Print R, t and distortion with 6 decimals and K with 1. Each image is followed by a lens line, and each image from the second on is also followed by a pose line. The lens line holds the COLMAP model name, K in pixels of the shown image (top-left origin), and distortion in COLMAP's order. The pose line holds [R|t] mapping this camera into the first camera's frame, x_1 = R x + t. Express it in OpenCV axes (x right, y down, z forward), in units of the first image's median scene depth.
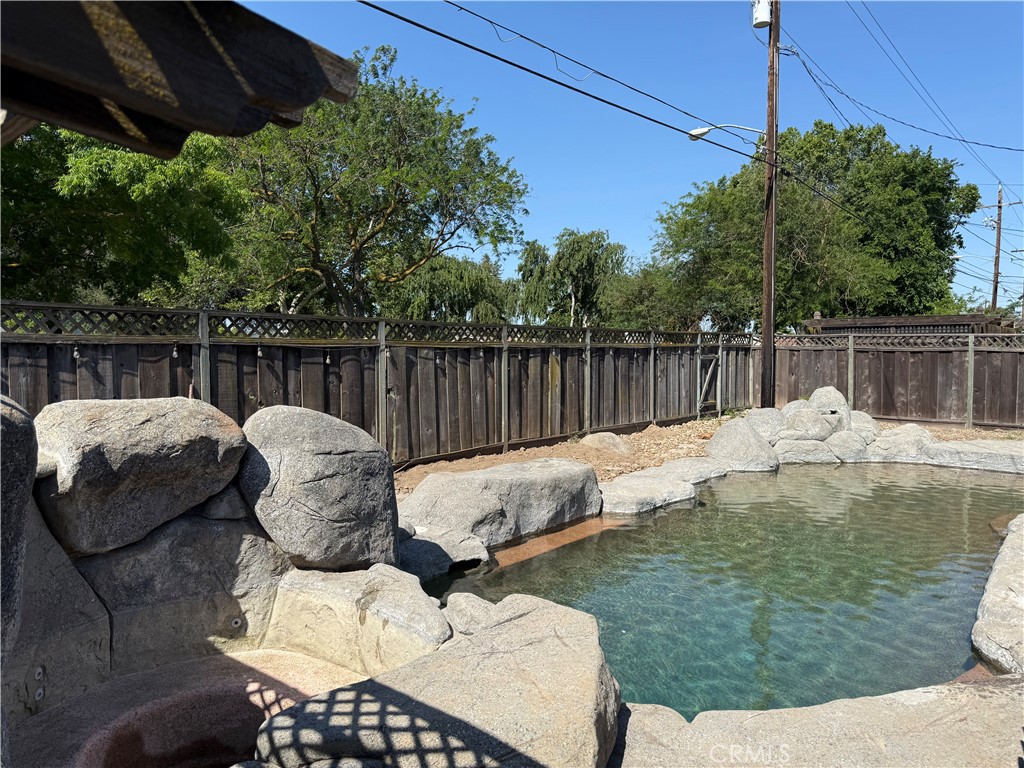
lens RADIAL K [[732.1, 0, 515.6], [0, 732.1, 377.5], [0, 0, 1]] dist [0.056052, -0.036942]
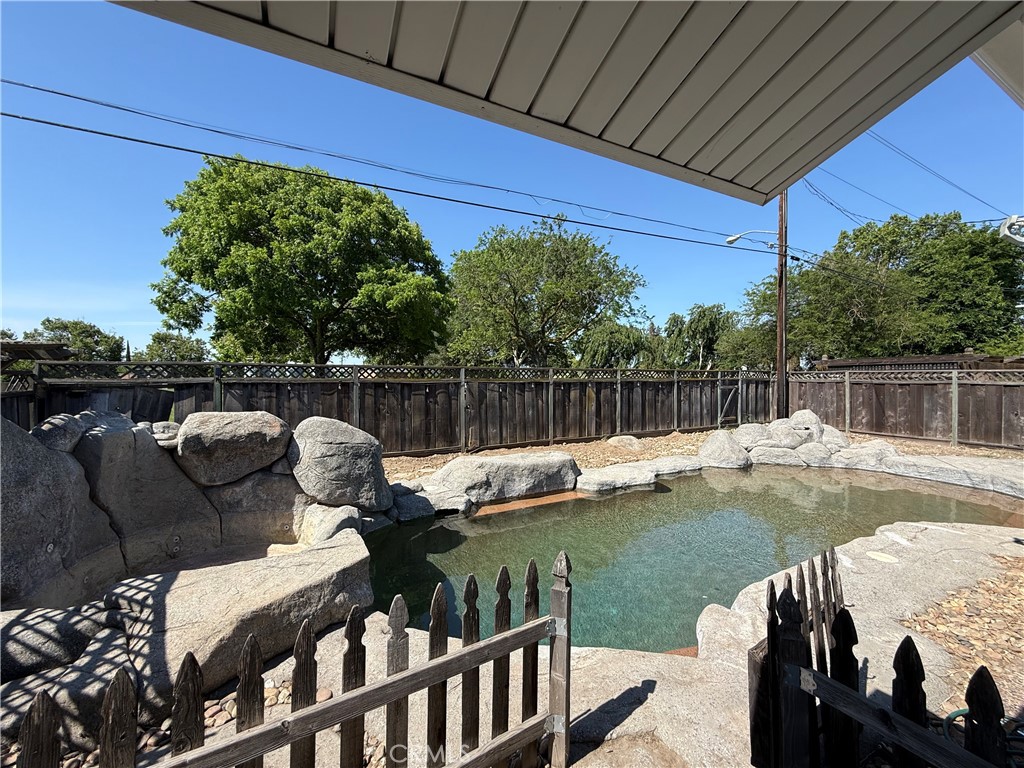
lens RADIAL K [[416.0, 0, 505.1], [0, 416.0, 378.9], [0, 0, 1]] dist [-0.000219, 0.001598]
pose [[0.923976, -0.002909, -0.382439, 0.218882], [-0.012207, 0.999237, -0.037094, -0.010450], [0.382255, 0.038942, 0.923236, 0.072983]]
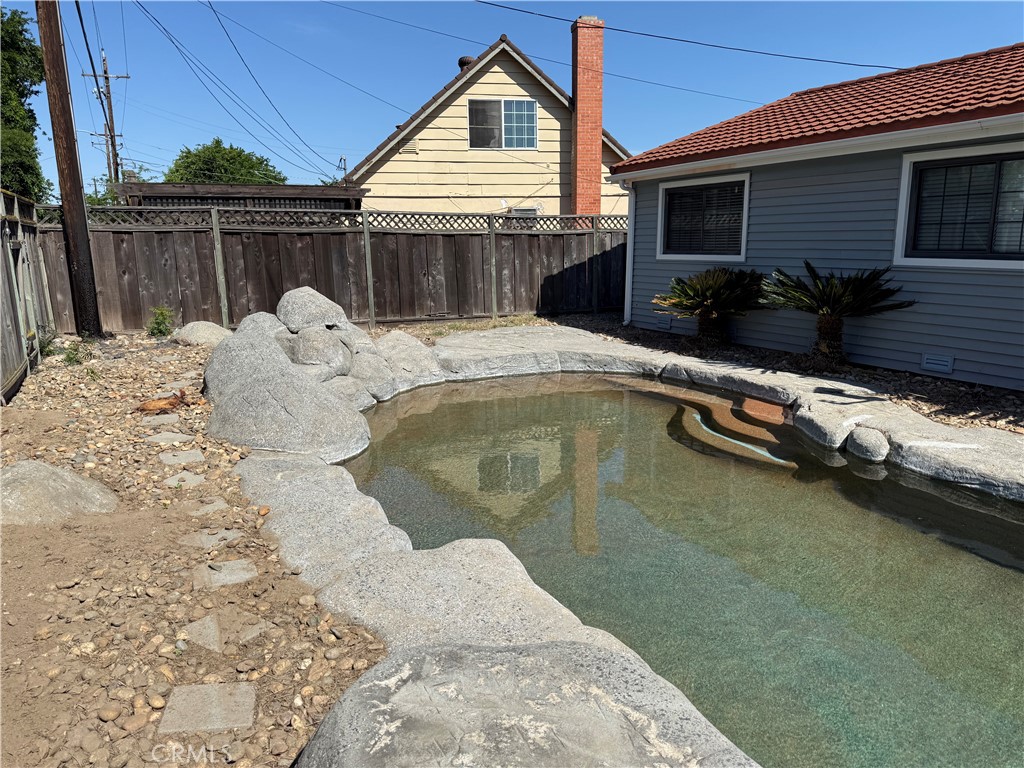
lens RADIAL K [[732.1, 0, 537.5], [0, 732.1, 380.4], [0, 0, 1]] dist [0.056052, -0.036942]
pose [[0.390261, -0.179463, 0.903045, -0.080090], [0.049559, 0.983492, 0.174033, -0.008842], [-0.919370, -0.023164, 0.392712, 0.619304]]
